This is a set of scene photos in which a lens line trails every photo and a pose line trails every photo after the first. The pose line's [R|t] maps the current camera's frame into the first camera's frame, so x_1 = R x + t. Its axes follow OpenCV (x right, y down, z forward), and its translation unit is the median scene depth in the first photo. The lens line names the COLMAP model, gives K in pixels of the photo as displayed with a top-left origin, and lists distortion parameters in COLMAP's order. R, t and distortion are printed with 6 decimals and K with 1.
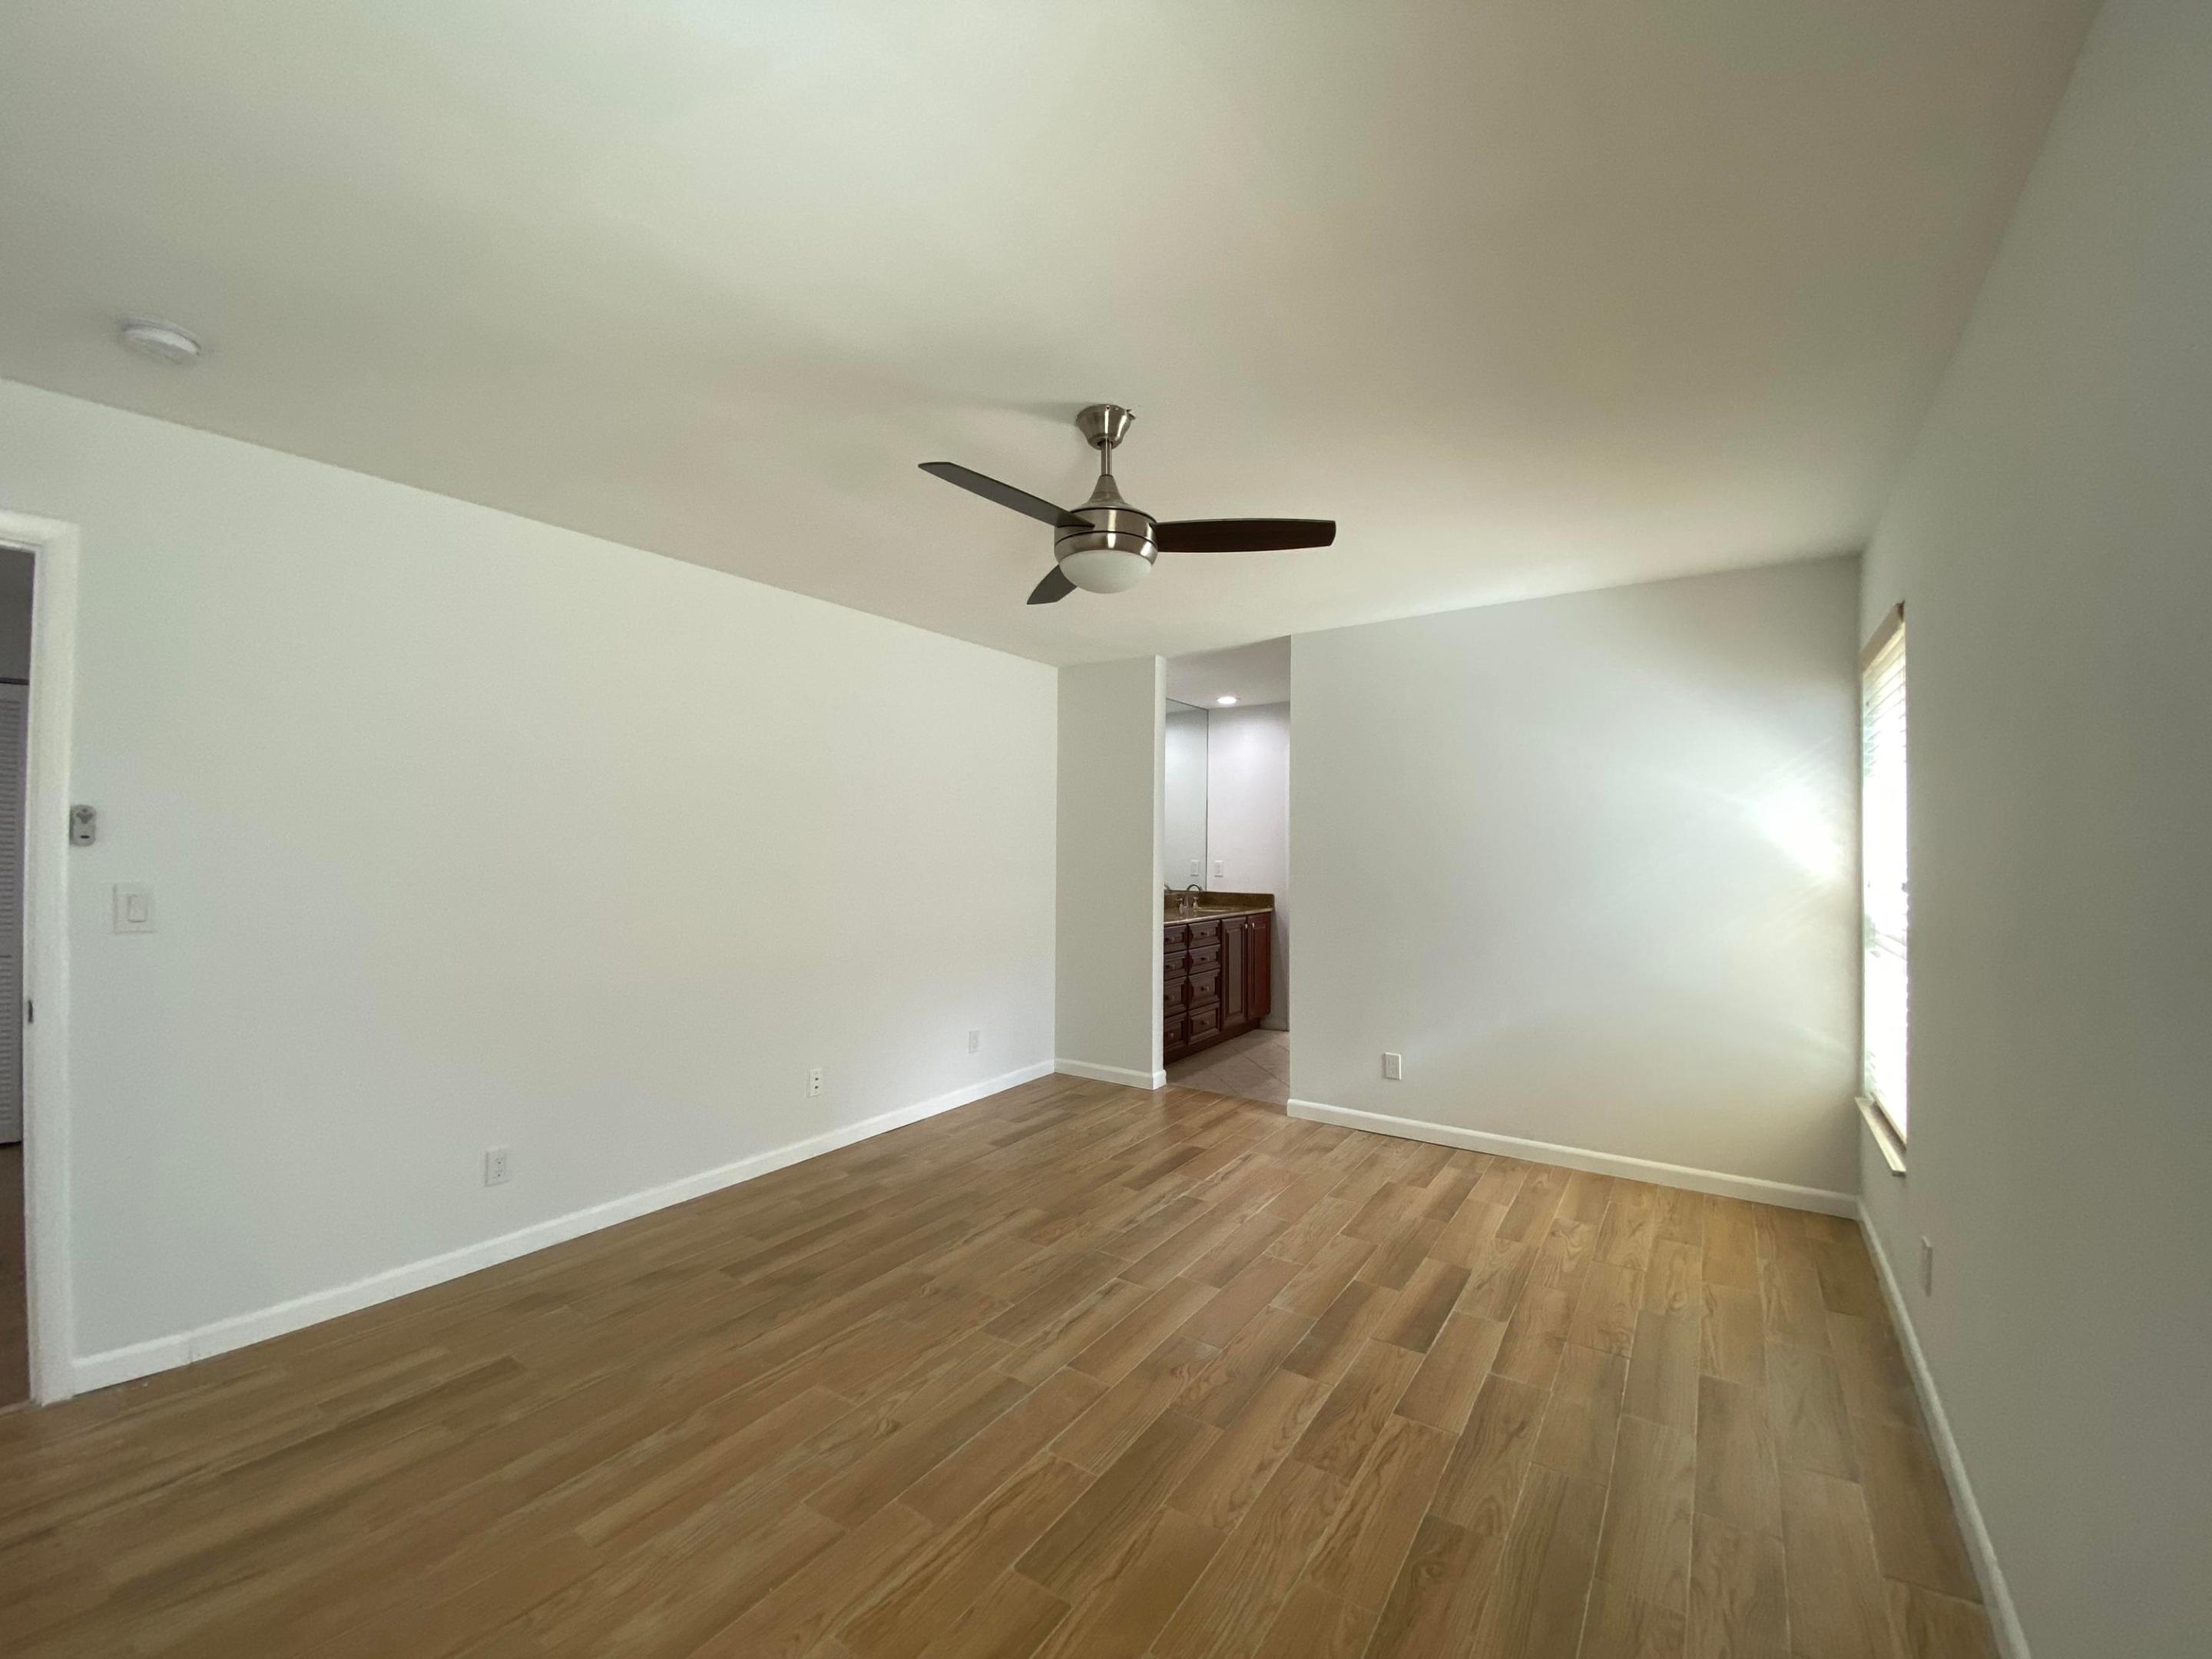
lens RADIAL K [[900.0, 0, 1106.0], [0, 900.0, 829.5], [0, 0, 1]] dist [0.031747, -0.027094]
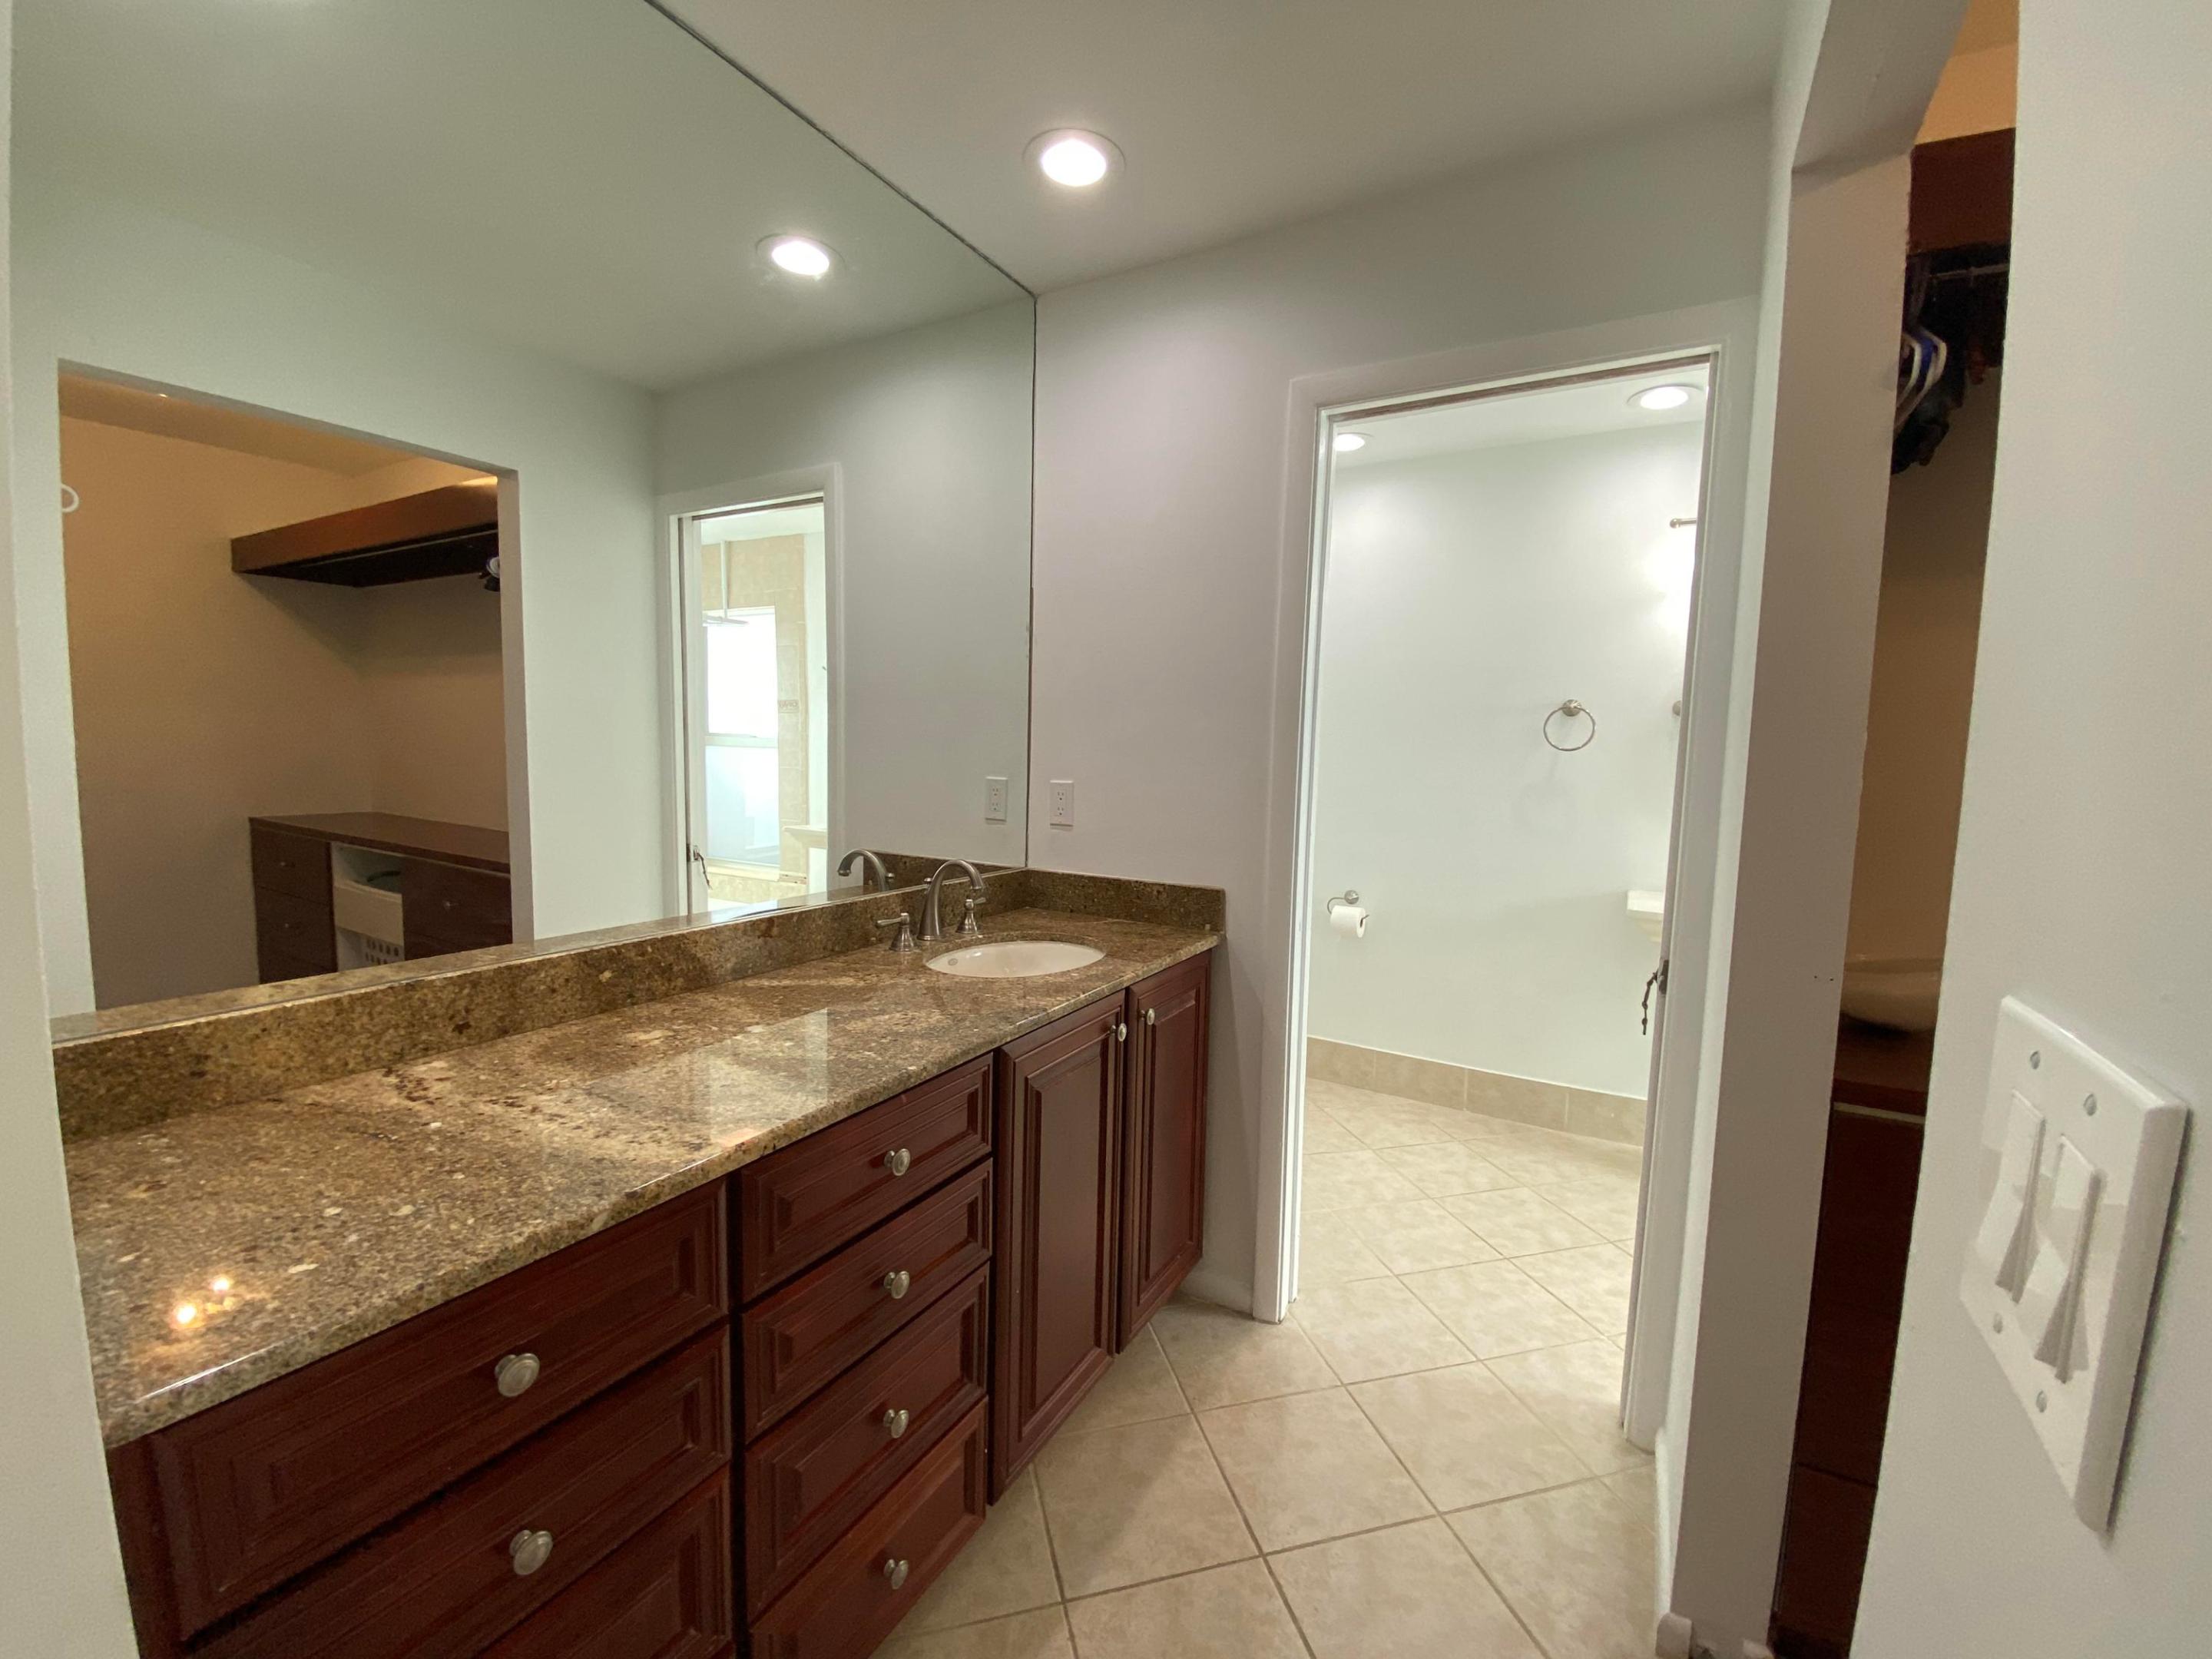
lens RADIAL K [[900.0, 0, 1106.0], [0, 900.0, 829.5], [0, 0, 1]] dist [0.031747, -0.027094]
pose [[0.997123, 0.010353, 0.075096, 0.243399], [-0.018645, 0.993693, 0.110577, 0.033638], [-0.073477, -0.111659, 0.991026, 1.392359]]
